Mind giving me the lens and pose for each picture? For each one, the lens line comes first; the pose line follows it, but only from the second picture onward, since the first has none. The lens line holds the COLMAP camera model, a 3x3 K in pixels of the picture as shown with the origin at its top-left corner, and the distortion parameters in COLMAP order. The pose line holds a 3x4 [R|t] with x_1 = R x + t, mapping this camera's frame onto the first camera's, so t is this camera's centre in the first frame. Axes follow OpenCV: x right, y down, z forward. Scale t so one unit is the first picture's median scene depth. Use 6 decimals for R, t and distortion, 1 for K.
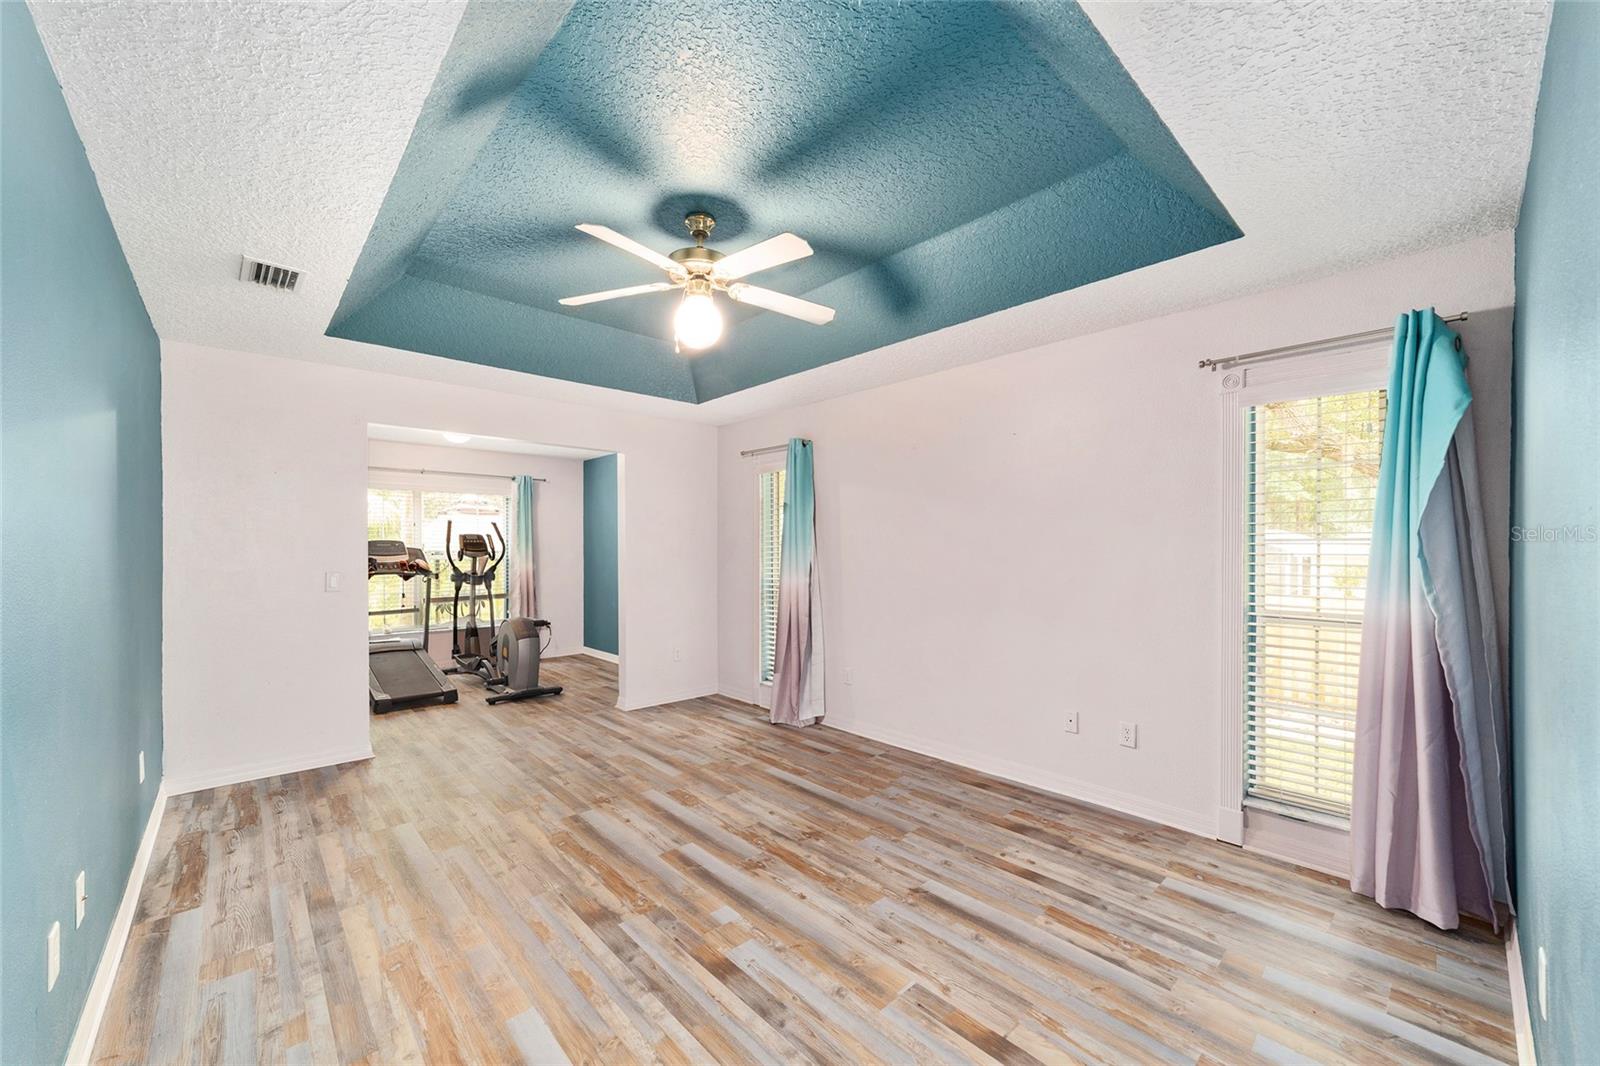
lens RADIAL K [[617.8, 0, 794.6], [0, 617.8, 551.9], [0, 0, 1]] dist [-0.023239, 0.011152]
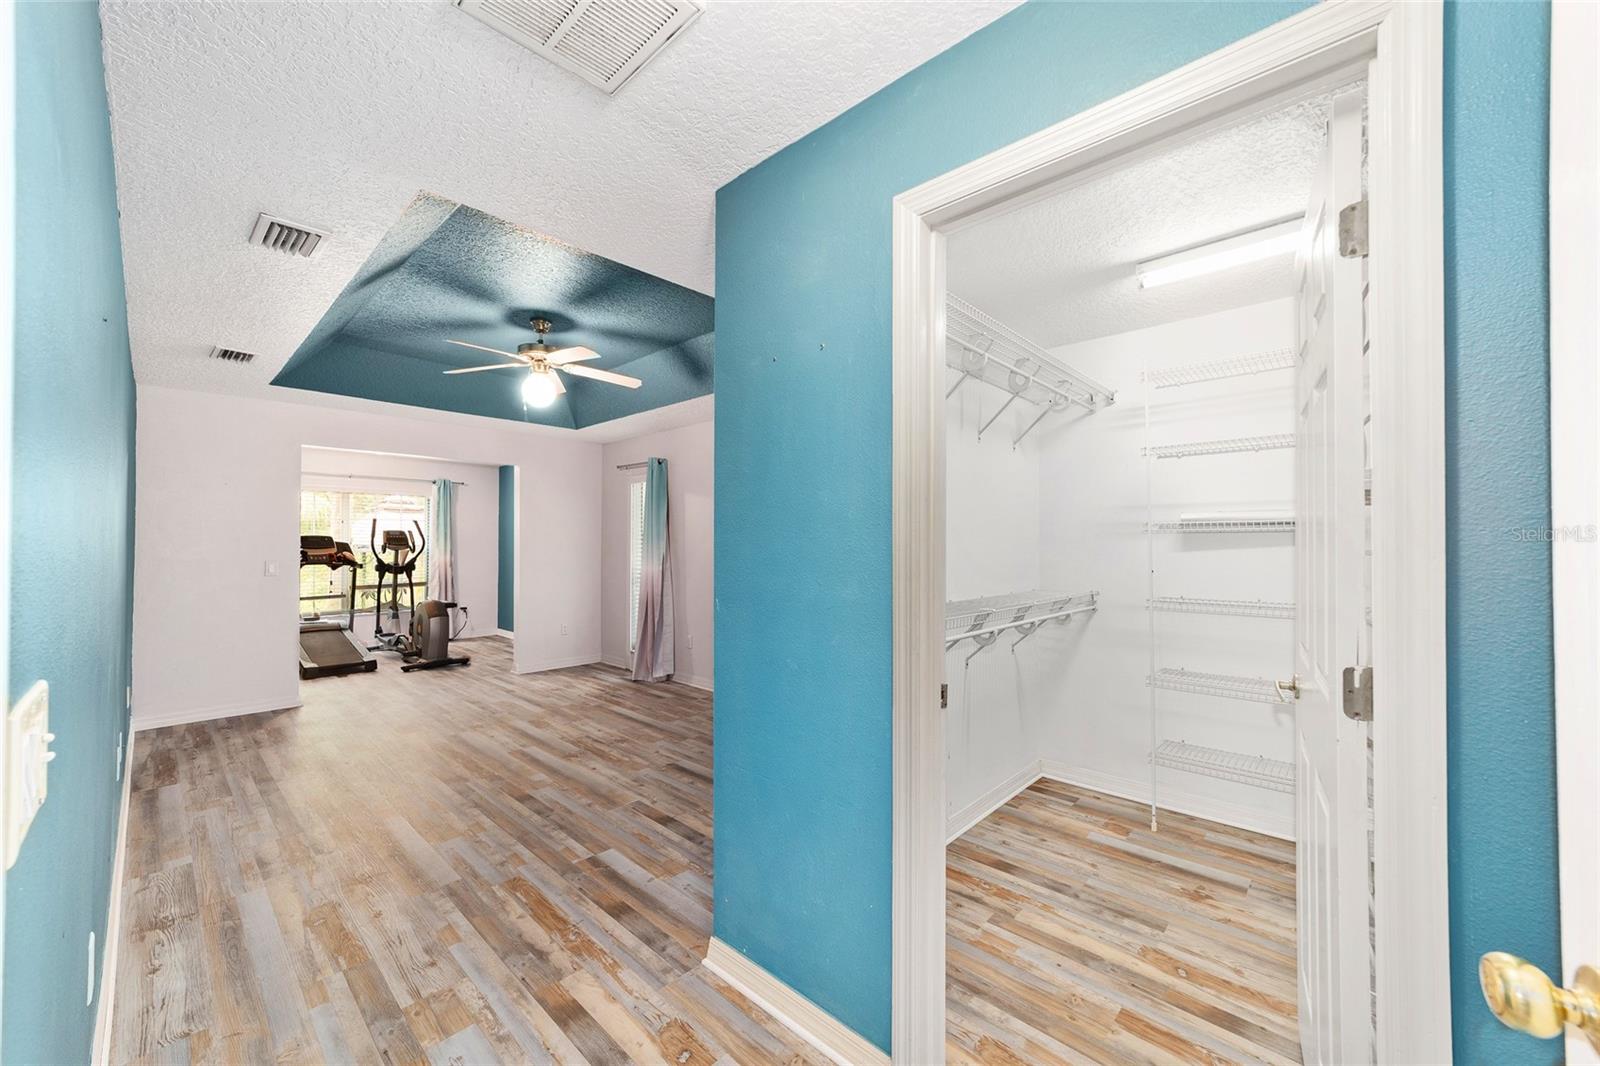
lens RADIAL K [[612.8, 0, 793.4], [0, 612.8, 536.3], [0, 0, 1]] dist [-0.020510, 0.010855]
pose [[0.997112, 0.003381, 0.075866, 0.167235], [-0.002041, 0.999841, -0.017722, 0.001283], [-0.075914, 0.017516, 0.996960, -0.245304]]
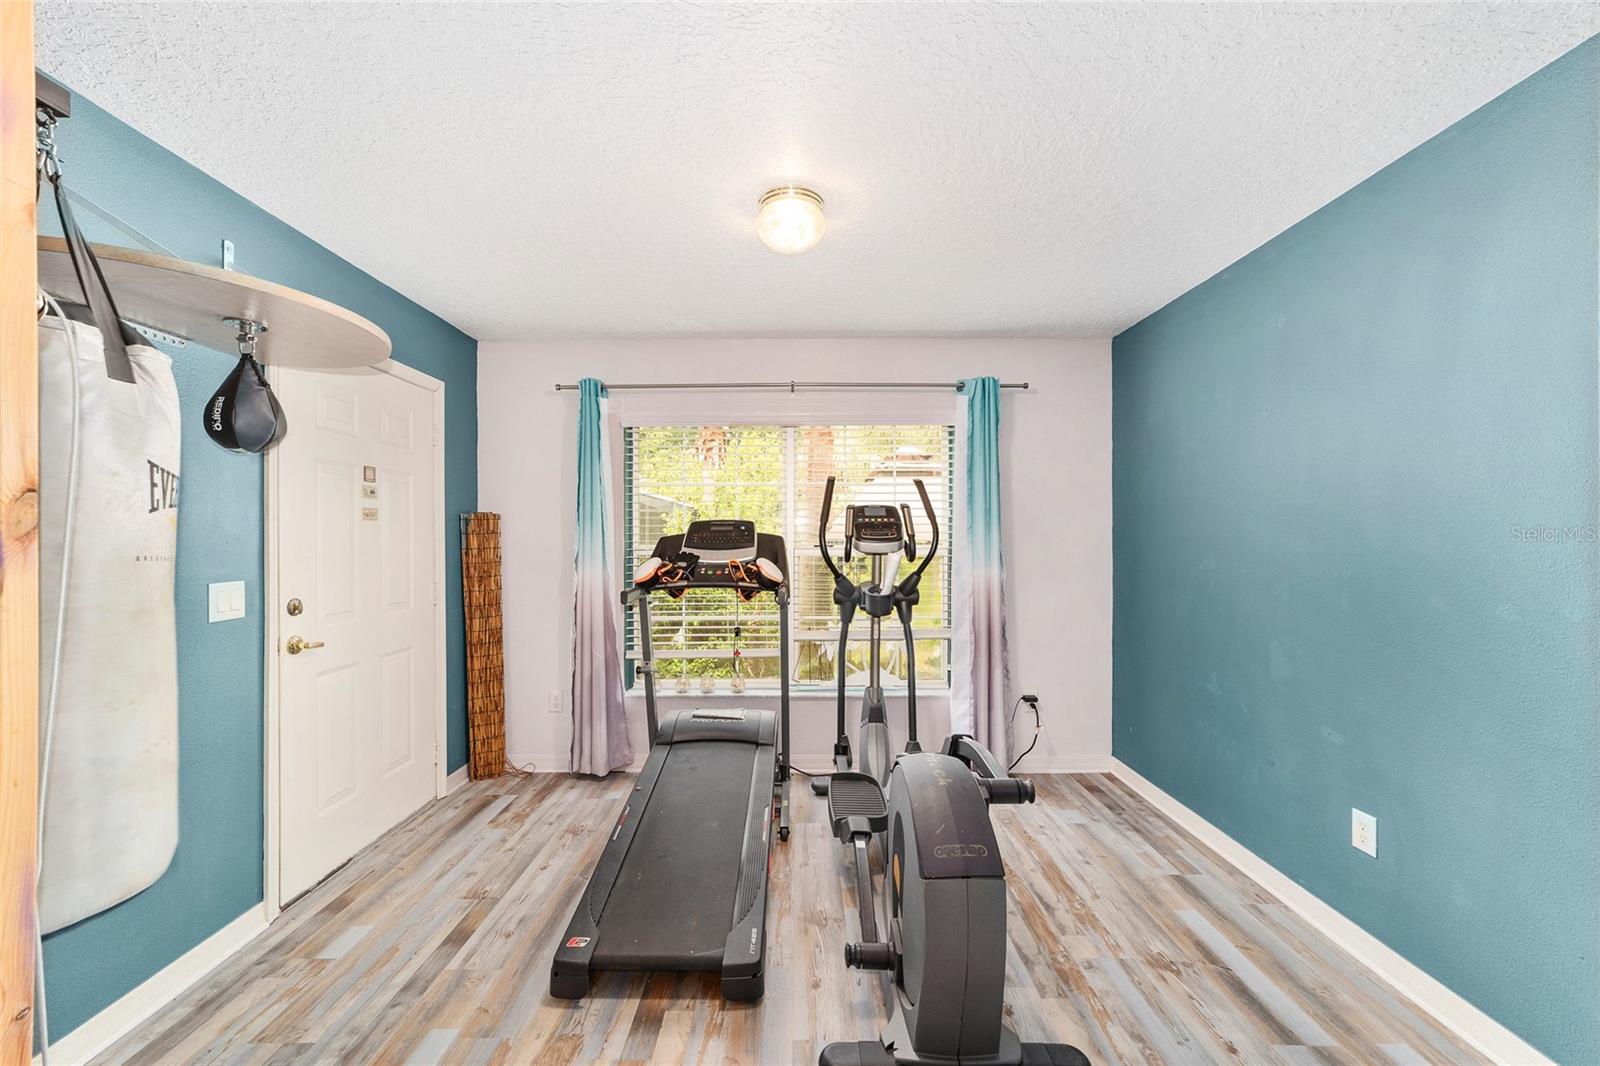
lens RADIAL K [[612.8, 0, 793.4], [0, 612.8, 536.3], [0, 0, 1]] dist [-0.020510, 0.010855]
pose [[0.741323, -0.001591, -0.671147, -0.310247], [-0.002722, 0.999982, -0.005377, -0.002431], [0.671143, 0.005813, 0.741305, 0.740595]]
